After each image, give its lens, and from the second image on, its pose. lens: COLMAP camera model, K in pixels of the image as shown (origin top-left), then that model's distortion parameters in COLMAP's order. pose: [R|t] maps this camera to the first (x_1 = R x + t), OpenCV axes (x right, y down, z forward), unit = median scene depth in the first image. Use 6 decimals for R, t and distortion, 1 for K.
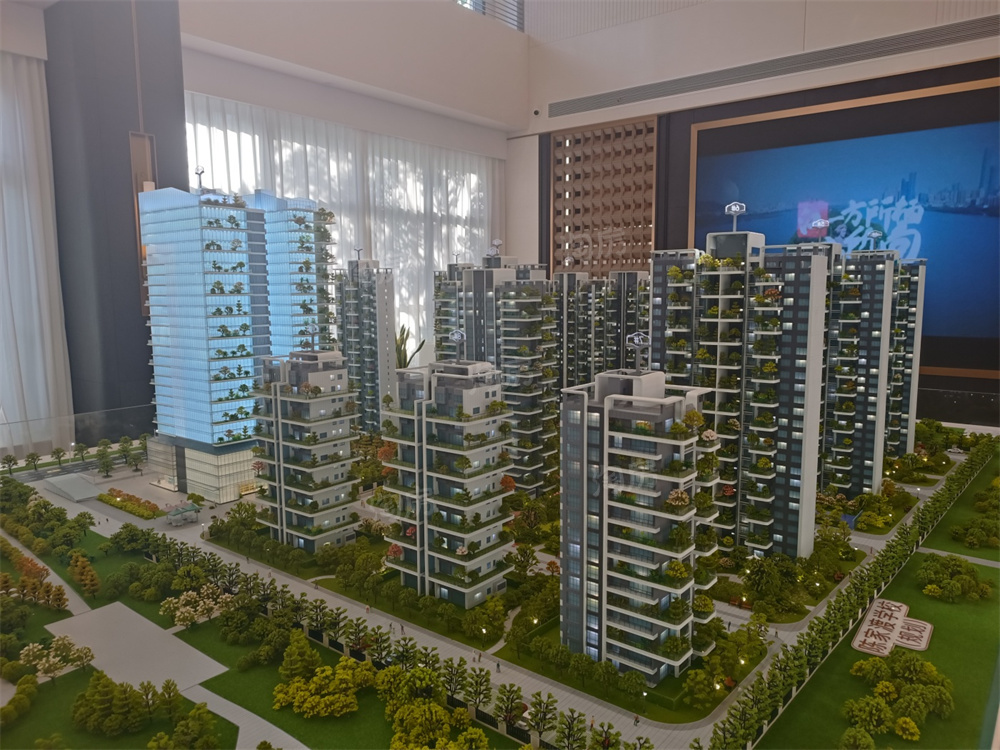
lens RADIAL K [[702.1, 0, 531.3], [0, 702.1, 375.3], [0, 0, 1]] dist [0.012876, -0.000153]
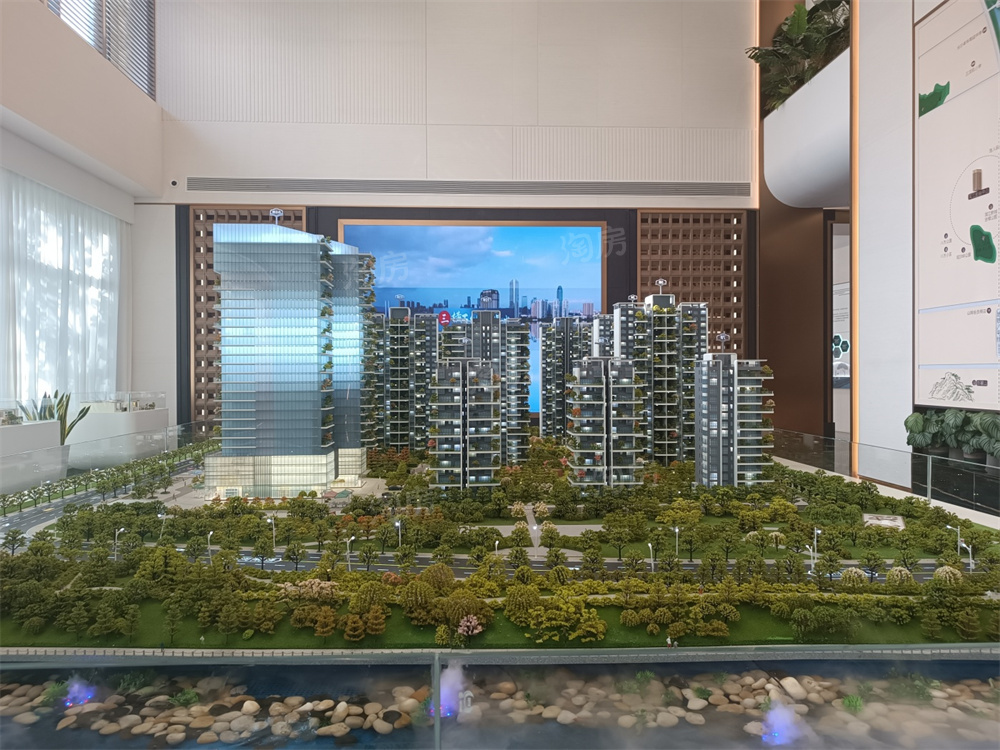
lens RADIAL K [[689.2, 0, 500.0], [0, 689.2, 375.0], [0, 0, 1]] dist [0.005203, -0.016777]
pose [[0.763767, 0.001400, 0.645490, -0.306770], [0.080797, 0.991925, -0.097754, 0.037862], [-0.640415, 0.126815, 0.757487, -0.018516]]
